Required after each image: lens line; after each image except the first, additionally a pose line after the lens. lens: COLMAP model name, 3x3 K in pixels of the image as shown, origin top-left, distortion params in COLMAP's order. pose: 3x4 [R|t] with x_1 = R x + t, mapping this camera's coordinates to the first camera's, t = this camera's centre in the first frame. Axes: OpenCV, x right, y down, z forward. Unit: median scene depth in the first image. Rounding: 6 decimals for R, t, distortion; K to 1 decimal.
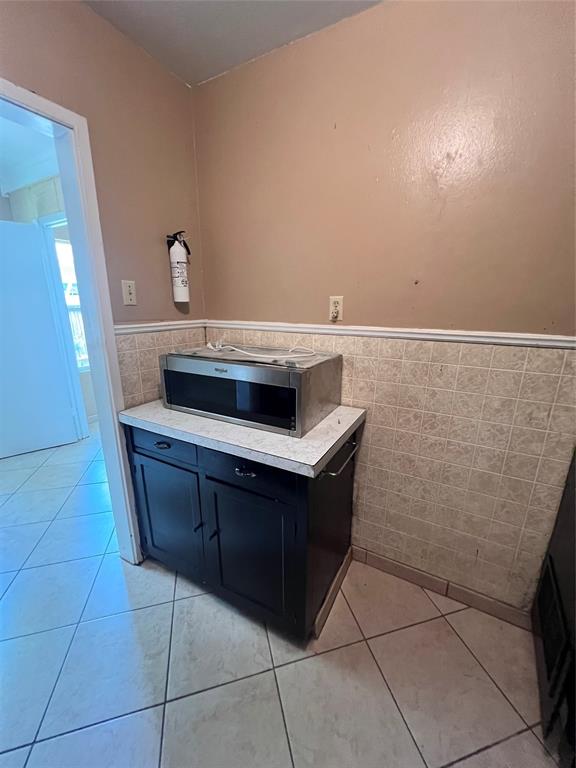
lens RADIAL K [[308.3, 0, 288.0], [0, 308.3, 384.0], [0, 0, 1]] dist [-0.001404, 0.000988]
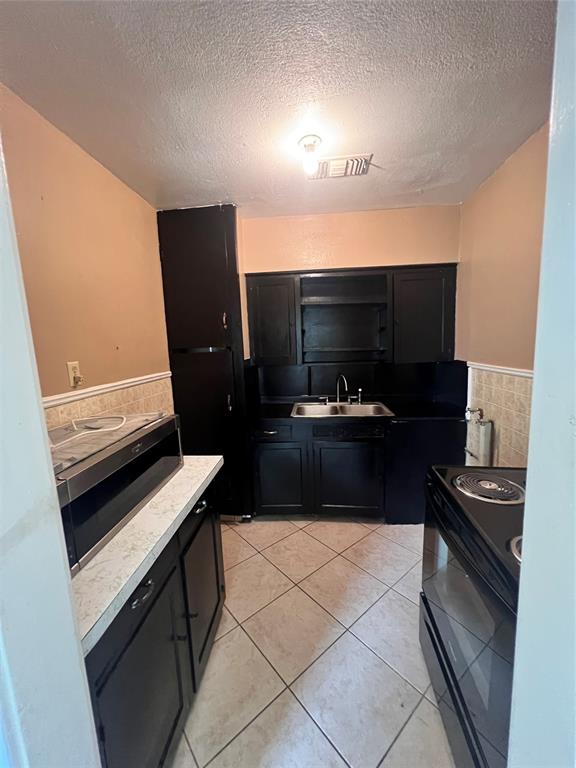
lens RADIAL K [[308.3, 0, 288.0], [0, 308.3, 384.0], [0, 0, 1]] dist [-0.001404, 0.000988]
pose [[-0.410314, -0.116696, 0.904447, -1.032145], [0.269750, 0.931867, 0.242610, -0.275068], [-0.871136, 0.343521, -0.350879, 0.778572]]
